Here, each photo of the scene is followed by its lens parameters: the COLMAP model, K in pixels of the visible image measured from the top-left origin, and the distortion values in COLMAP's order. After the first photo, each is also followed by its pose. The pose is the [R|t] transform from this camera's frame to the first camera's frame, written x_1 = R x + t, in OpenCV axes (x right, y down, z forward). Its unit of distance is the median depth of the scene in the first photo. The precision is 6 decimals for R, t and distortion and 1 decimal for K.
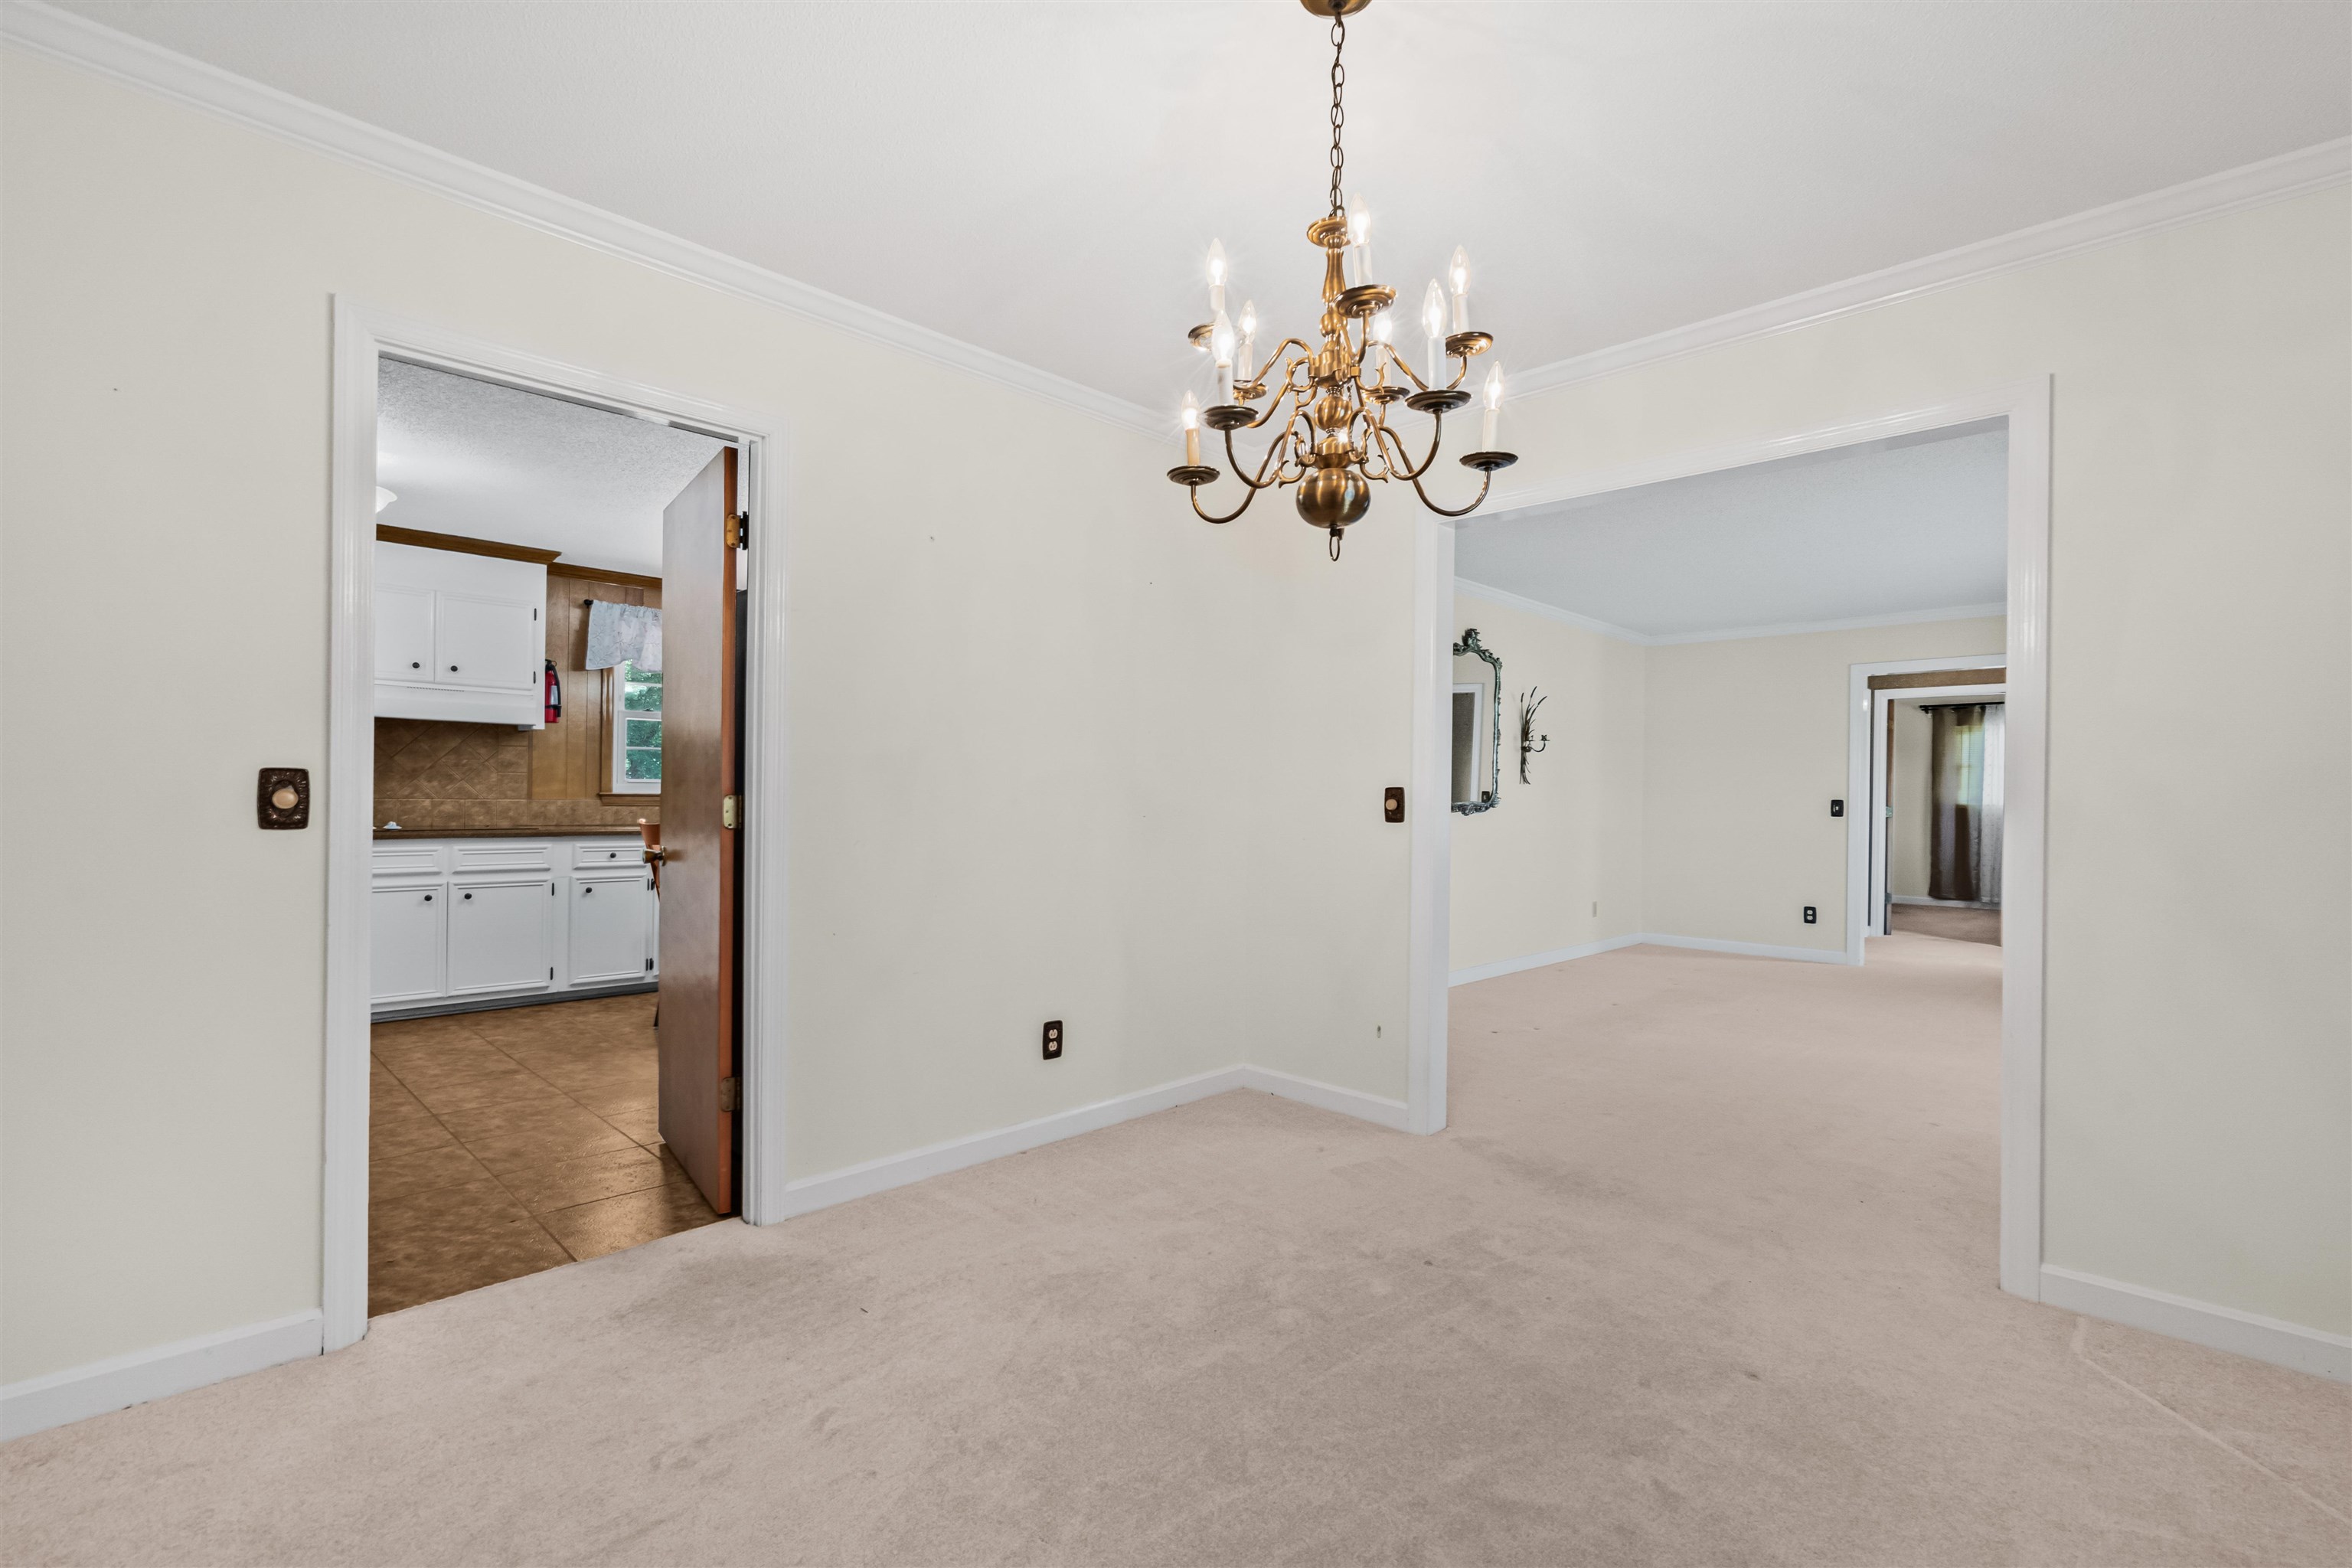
lens RADIAL K [[1062.5, 0, 1184.5], [0, 1062.5, 787.6], [0, 0, 1]] dist [-0.006186, 0.002935]
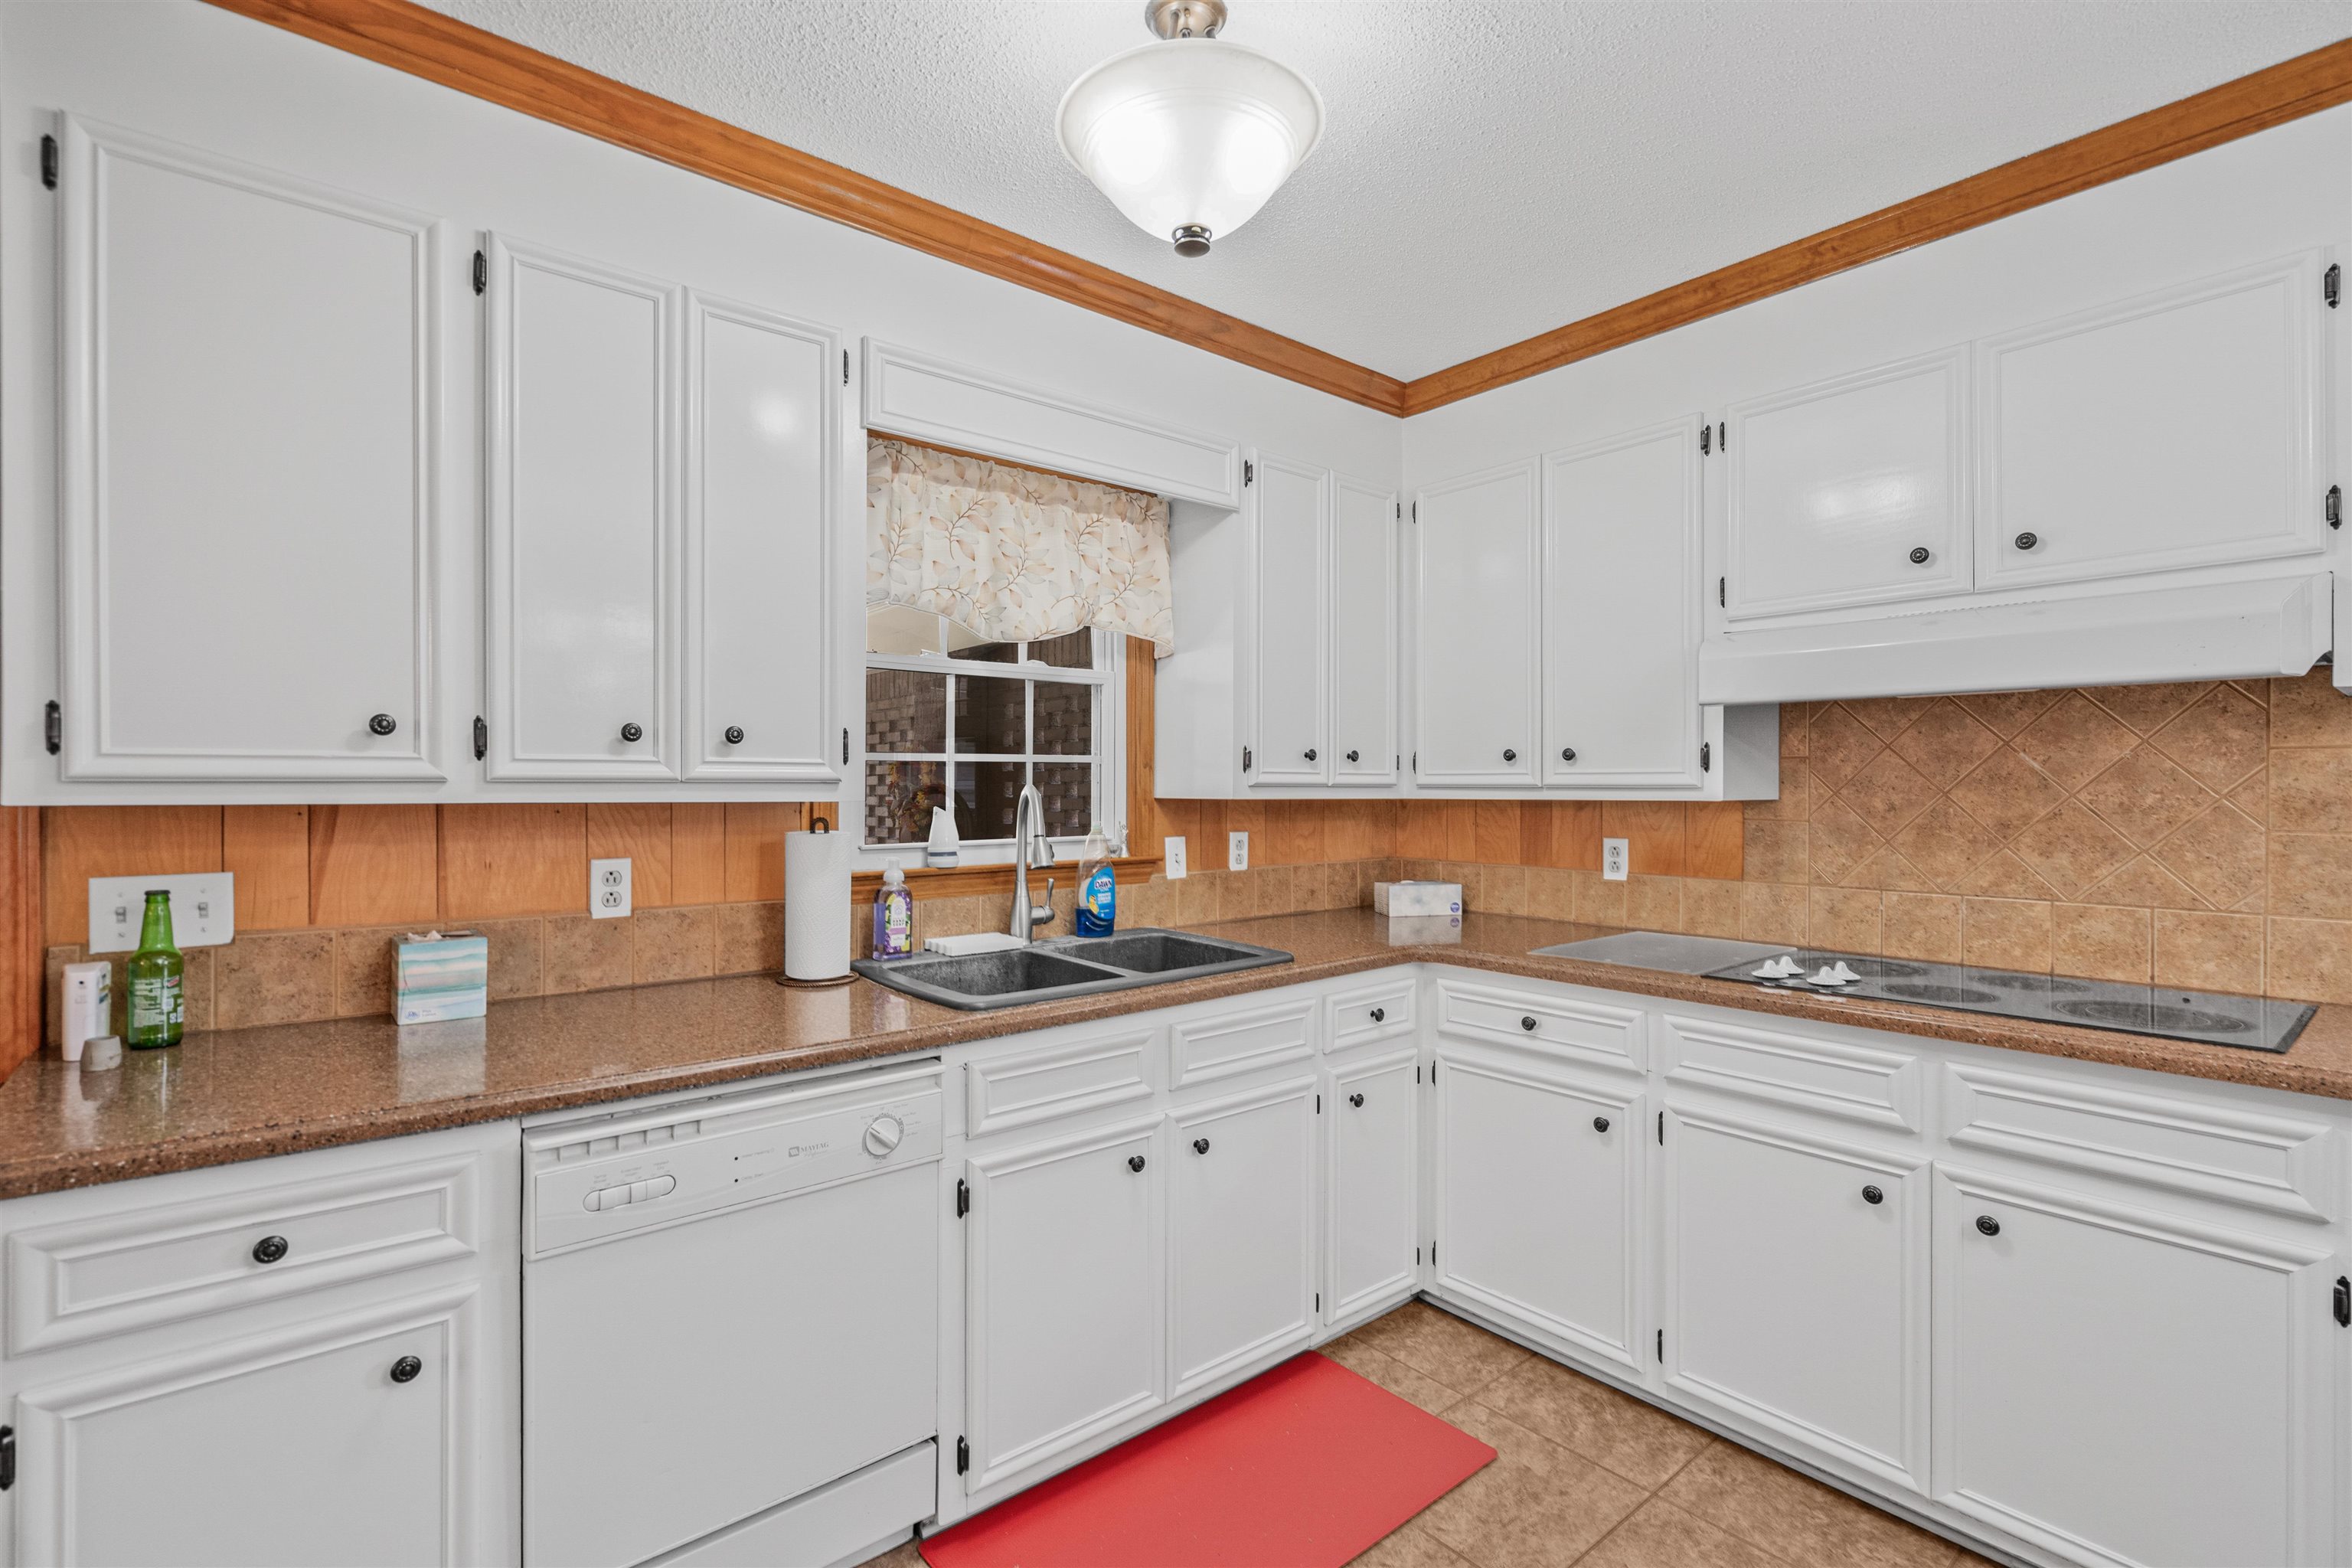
lens RADIAL K [[1062.5, 0, 1171.6], [0, 1062.5, 787.9], [0, 0, 1]] dist [-0.006186, 0.002935]
pose [[-0.107601, -0.012315, -0.994118, -0.296682], [0.004680, 0.999906, -0.012893, -0.026021], [0.994183, -0.006040, -0.107533, 0.718754]]
